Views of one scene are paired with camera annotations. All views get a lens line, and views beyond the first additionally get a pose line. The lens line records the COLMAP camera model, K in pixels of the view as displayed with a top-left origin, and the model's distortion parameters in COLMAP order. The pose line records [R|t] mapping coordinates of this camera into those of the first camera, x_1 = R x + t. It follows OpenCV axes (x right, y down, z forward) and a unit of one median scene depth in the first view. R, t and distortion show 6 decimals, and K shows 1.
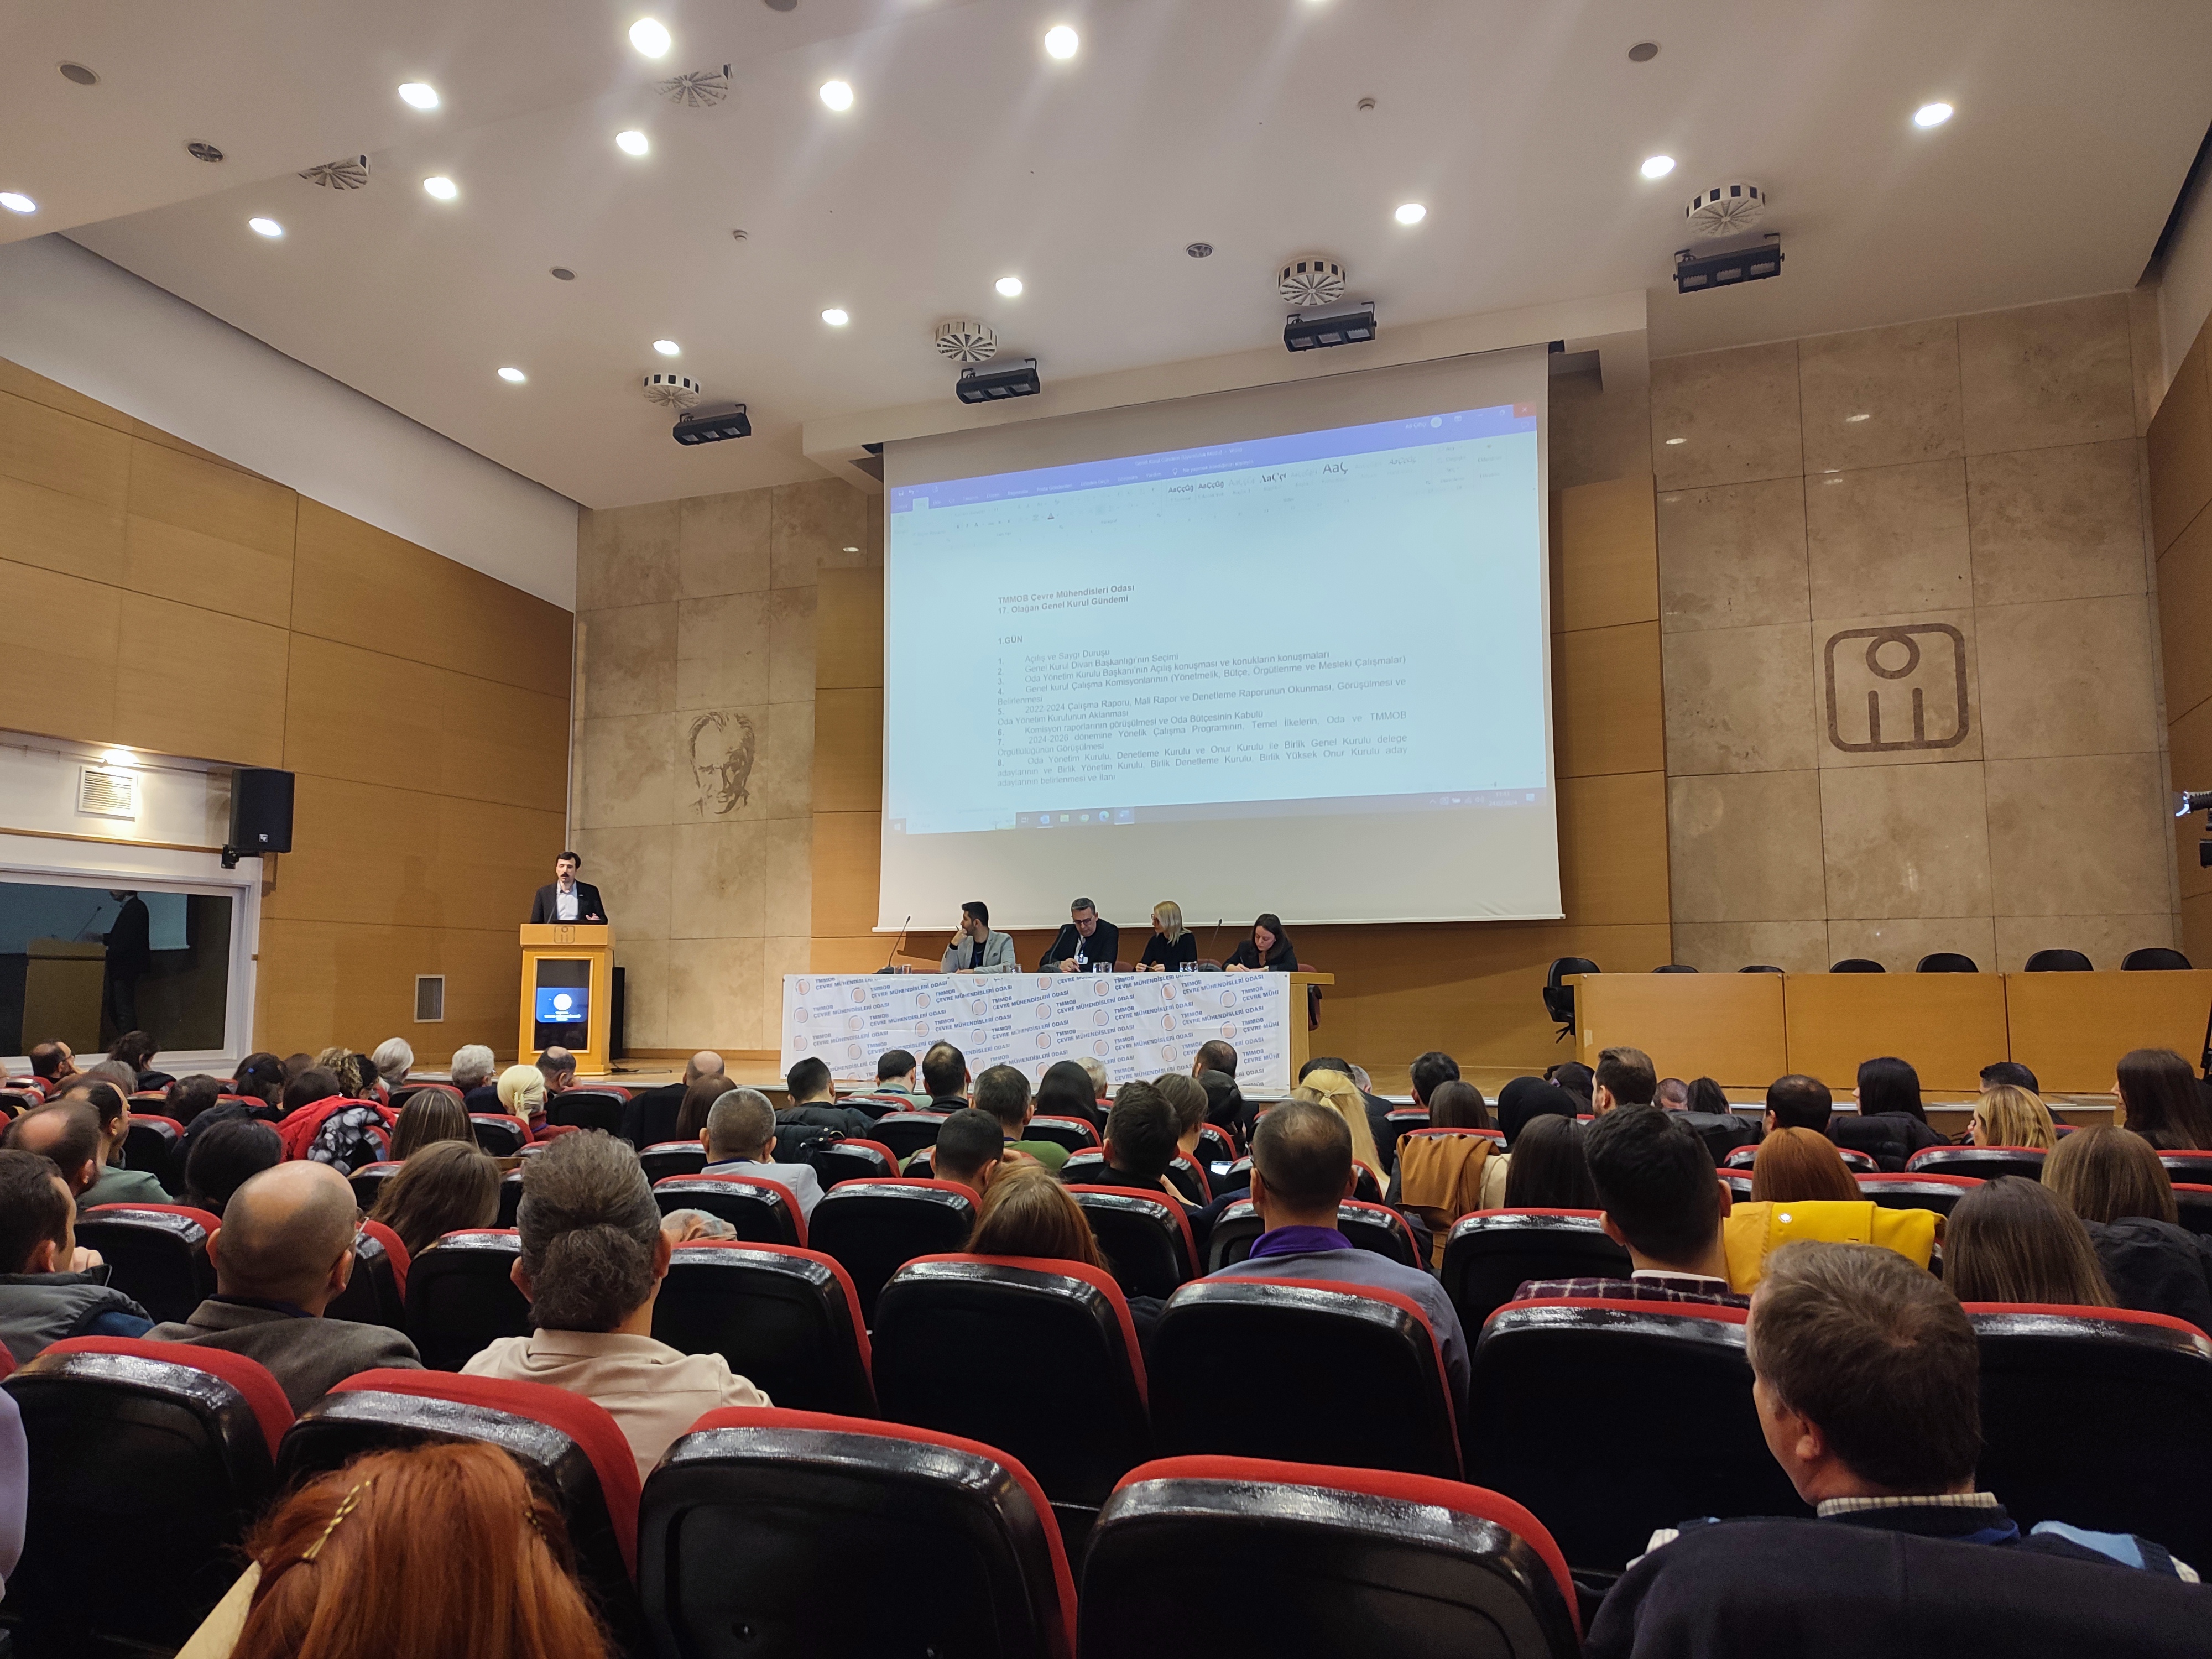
lens RADIAL K [[1559.5, 0, 1112.2], [0, 1559.5, 827.2], [0, 0, 1]] dist [0.029160, -0.001419]
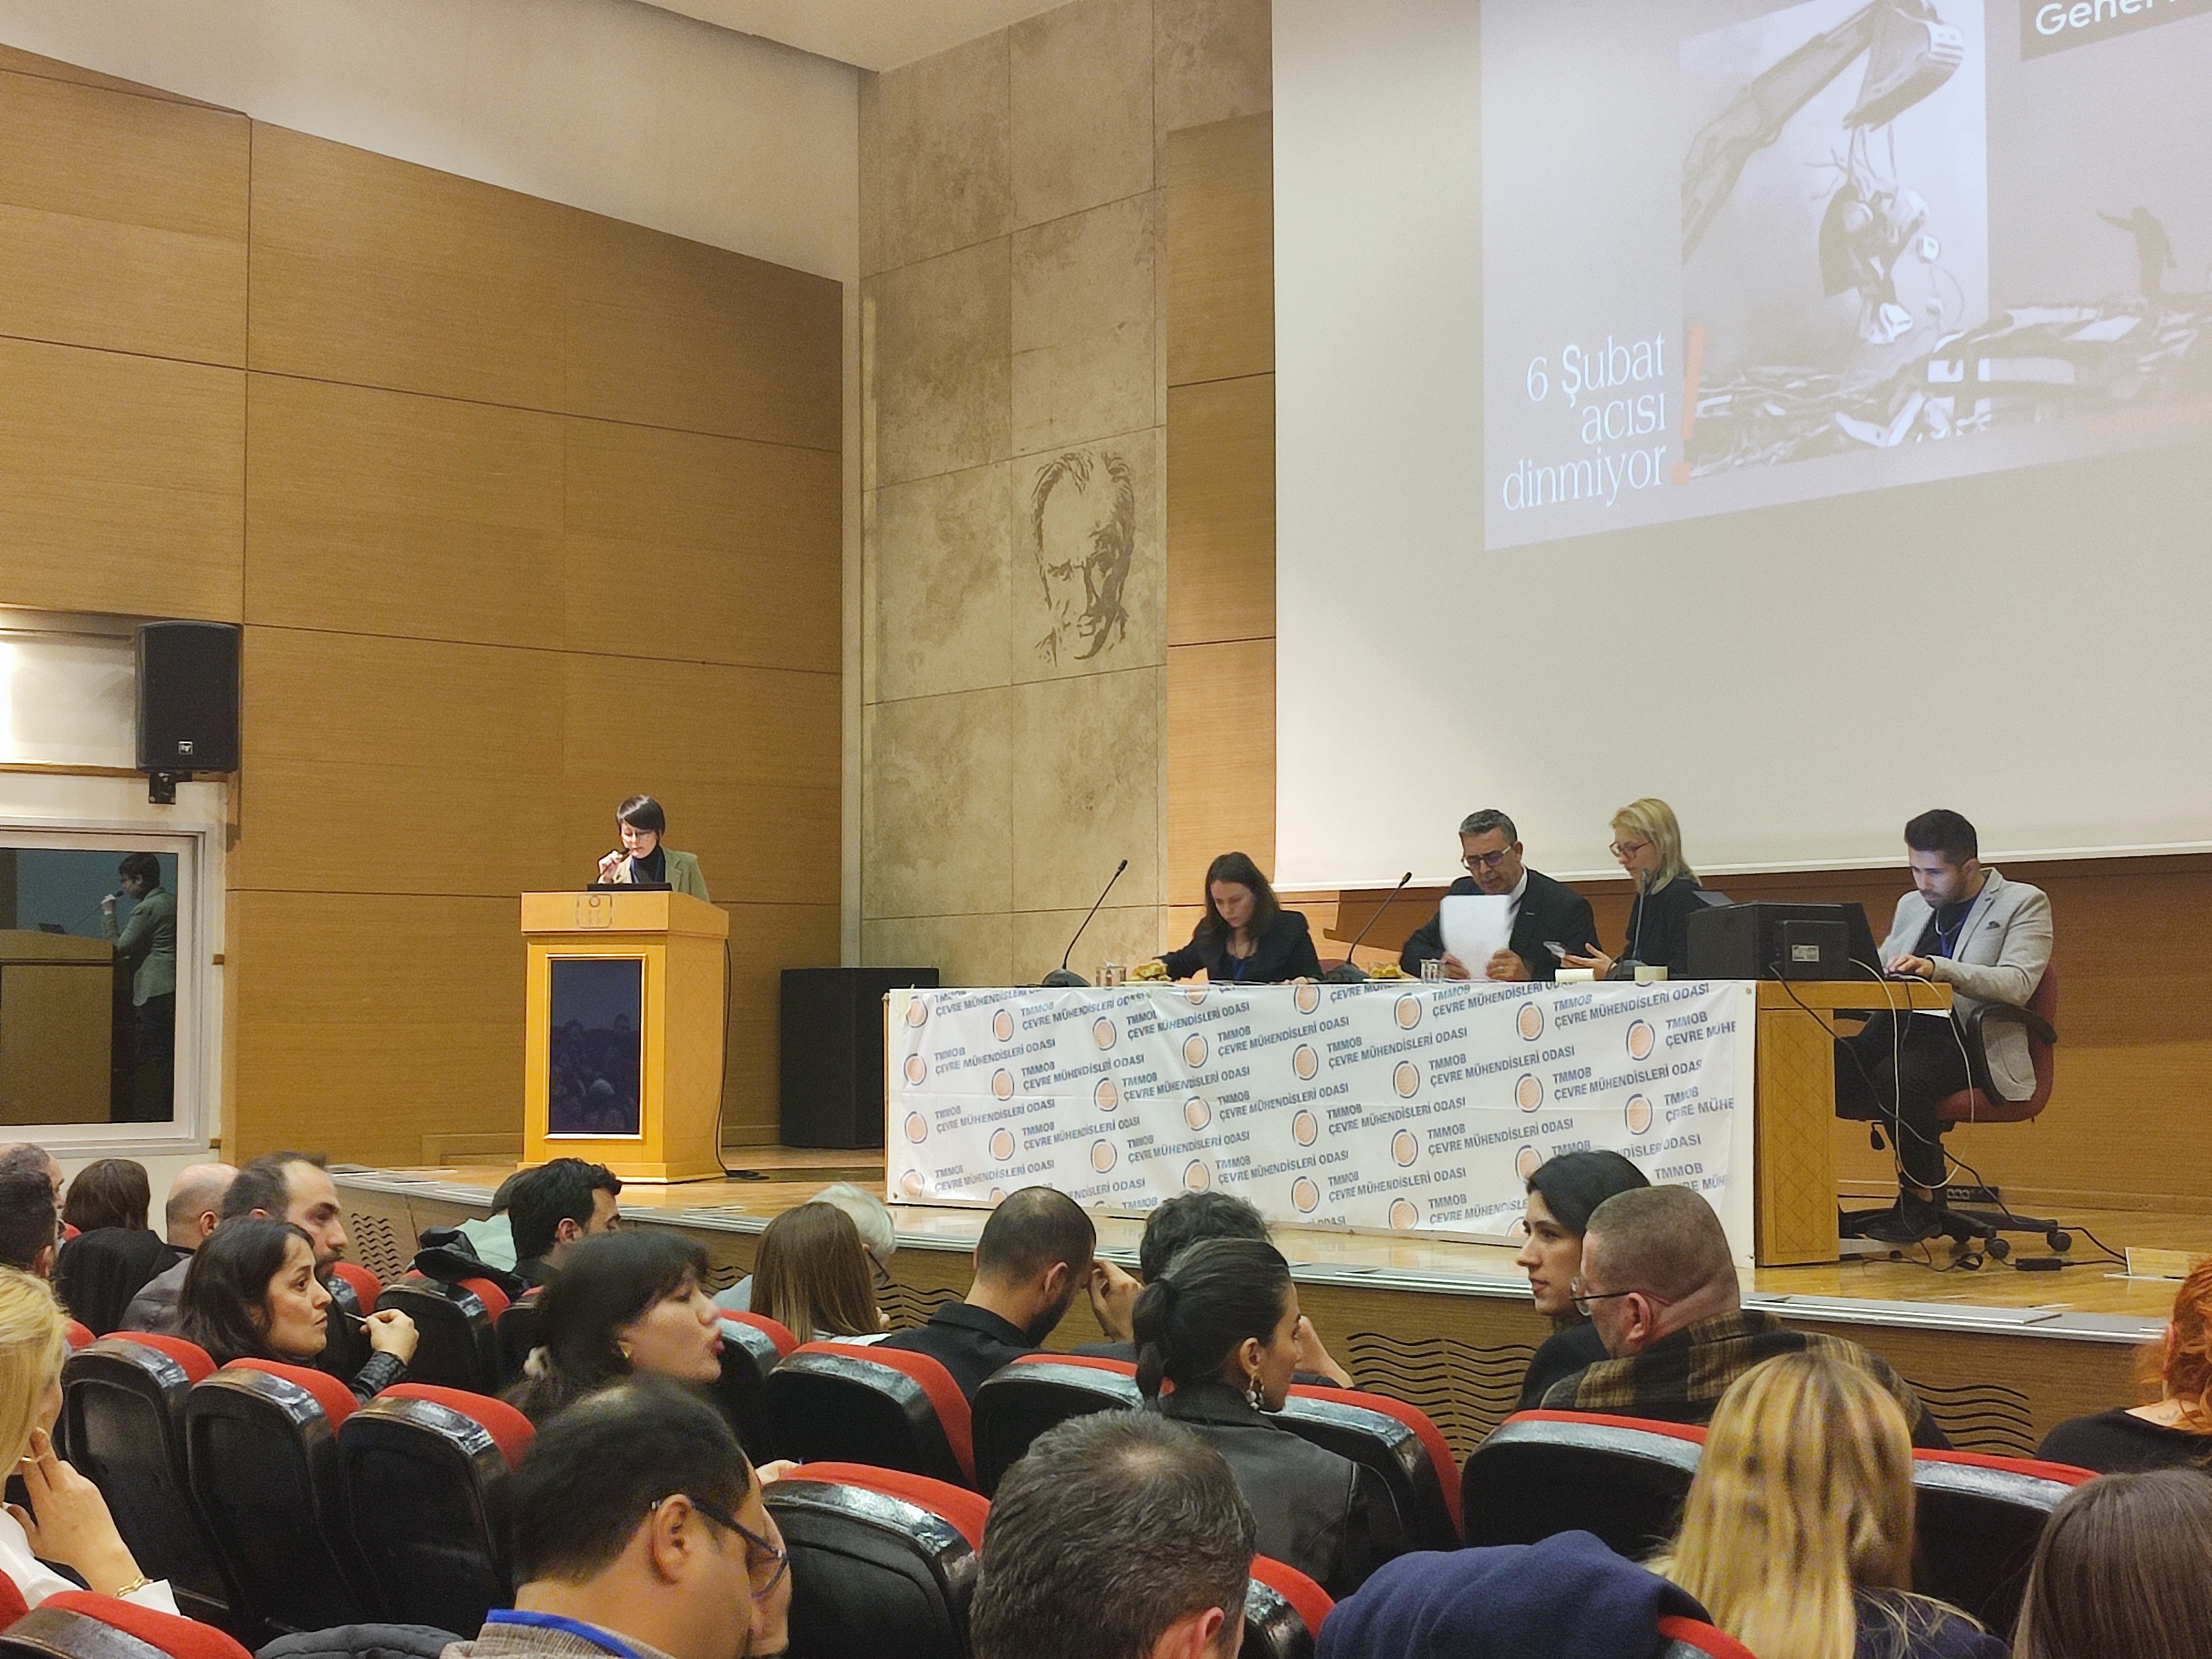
lens RADIAL K [[3121.2, 0, 1100.6], [0, 3121.2, 841.3], [0, 0, 1]] dist [0.106318, -0.390327]
pose [[0.881813, -0.025954, -0.470885, 0.218495], [0.051009, 0.997876, 0.040521, 0.009190], [0.468833, -0.059751, 0.881263, 0.126931]]
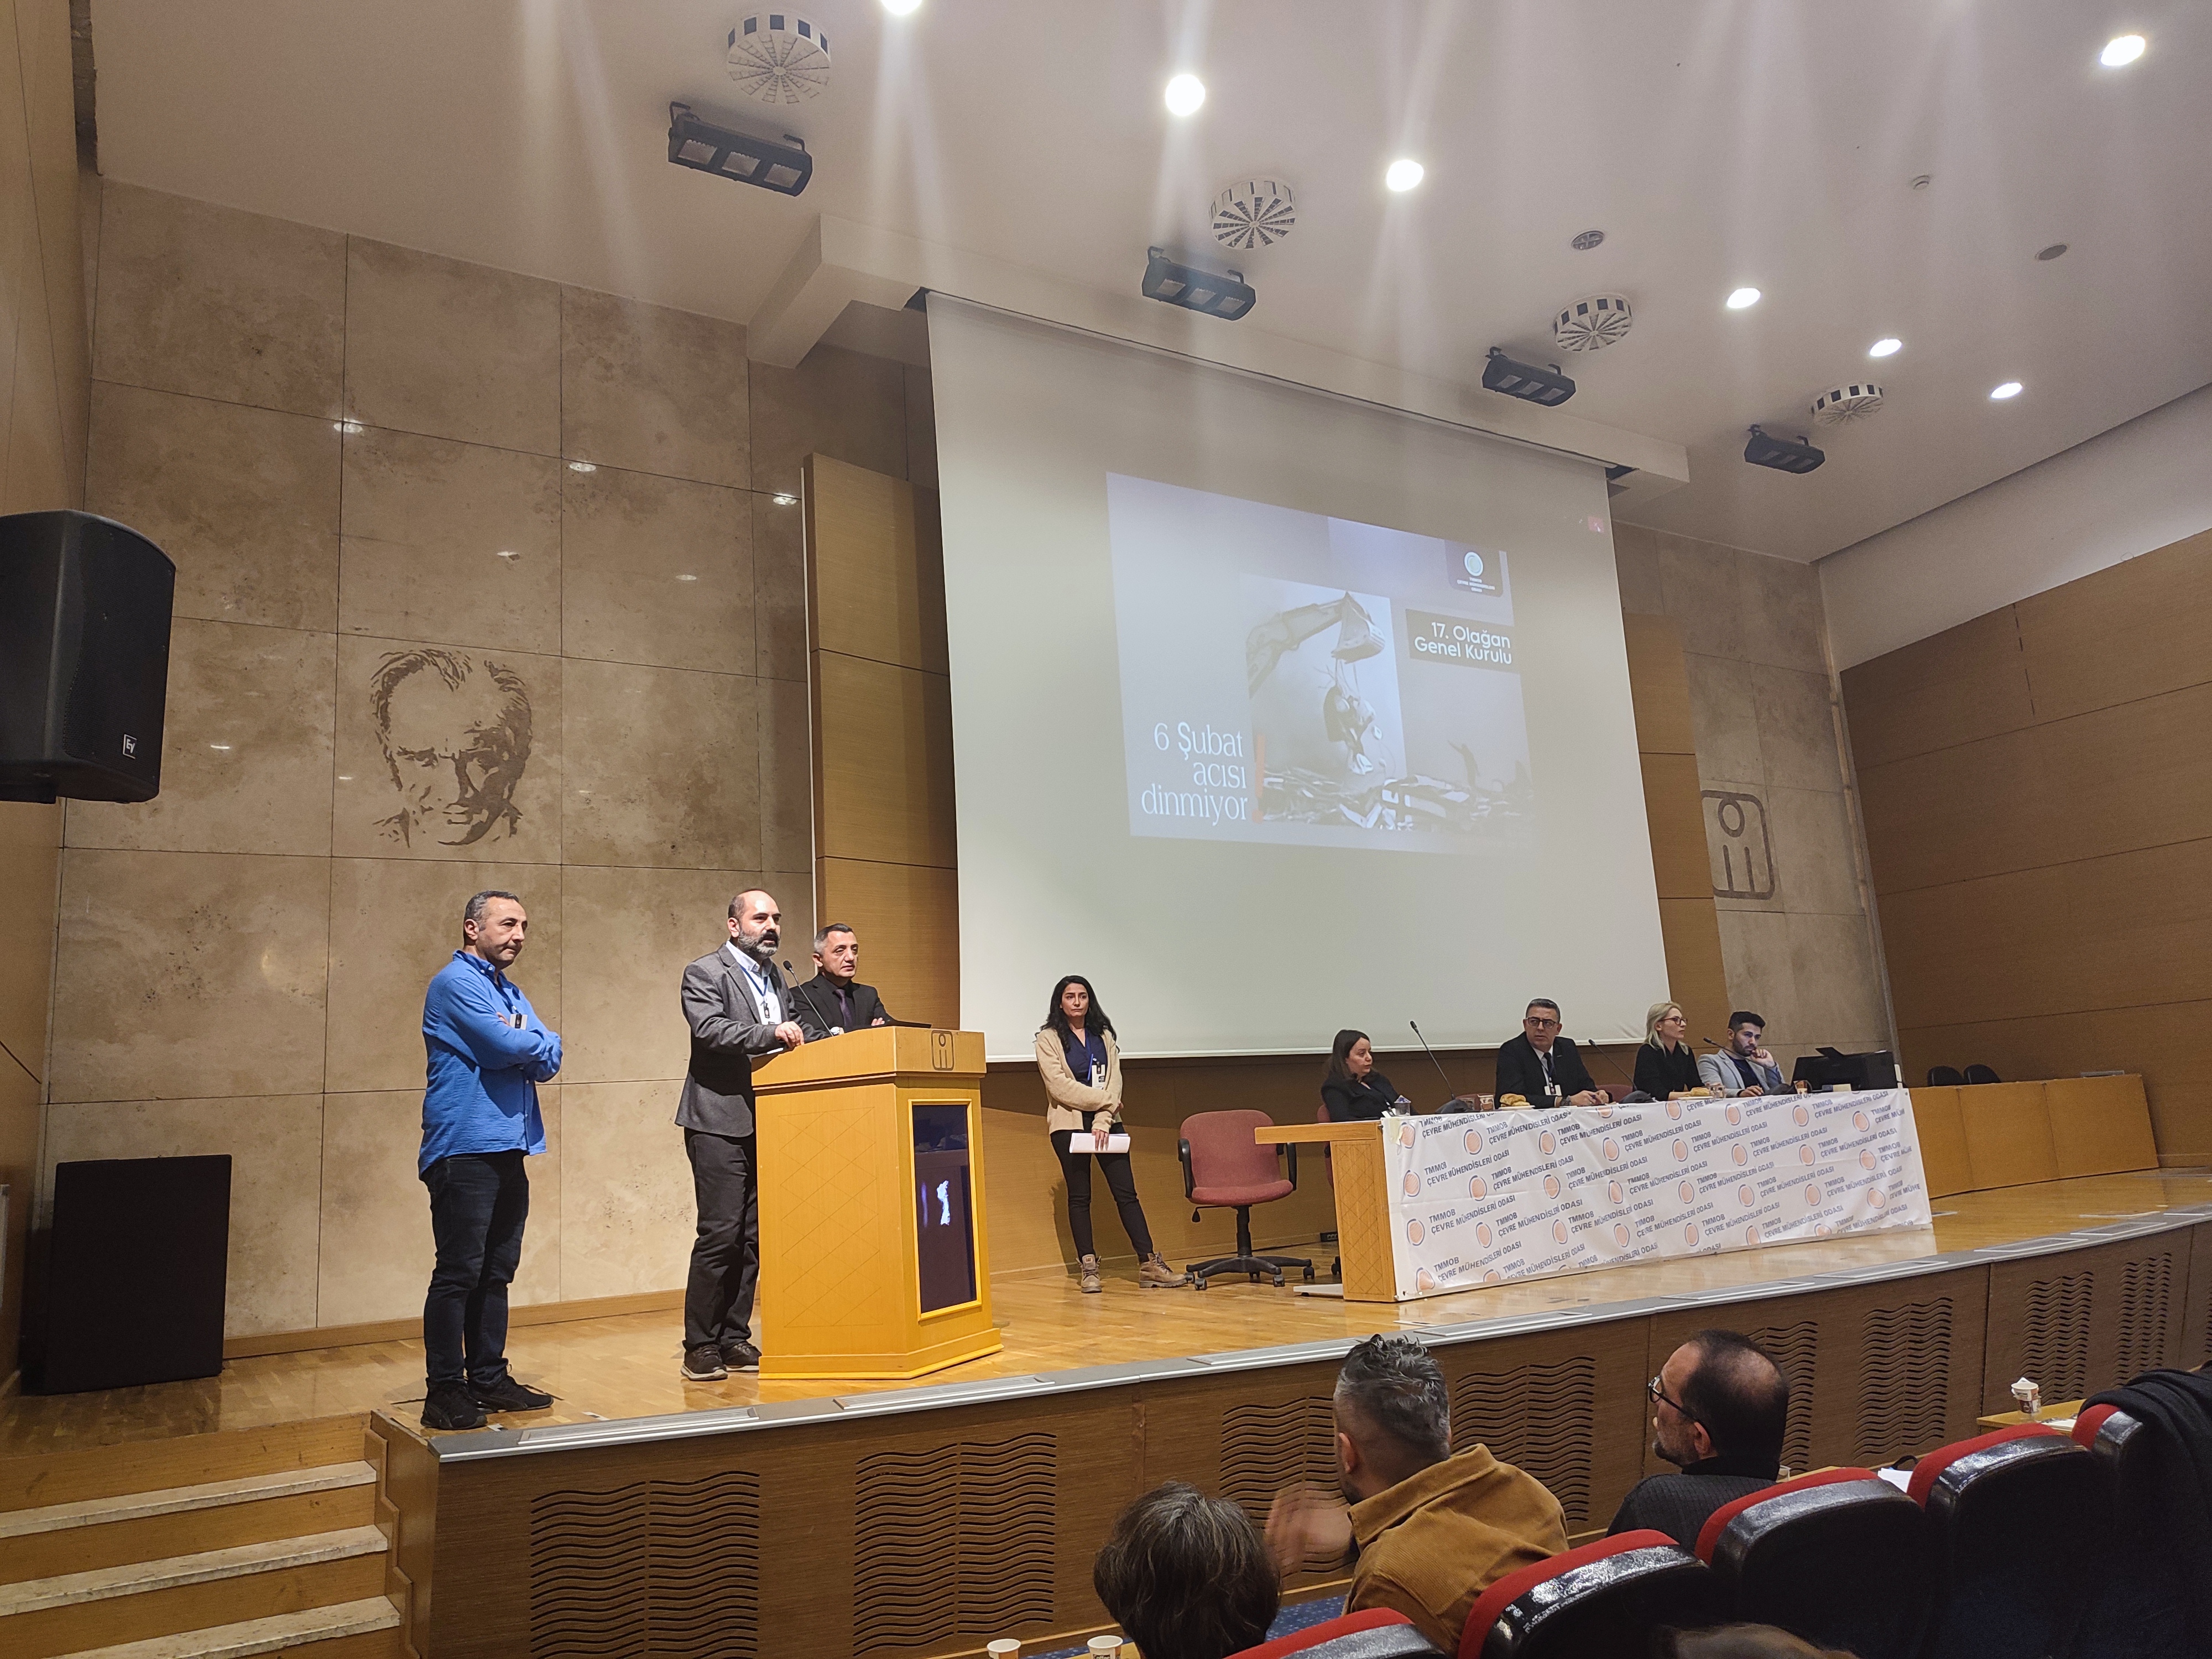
lens RADIAL K [[1568.3, 0, 1106.0], [0, 1568.3, 829.5], [0, 0, 1]] dist [0.048791, -0.071313]
pose [[0.601257, 0.118597, 0.790206, -0.534176], [-0.028050, 0.991447, -0.127458, 0.046664], [-0.798563, 0.054470, 0.599441, 0.515059]]
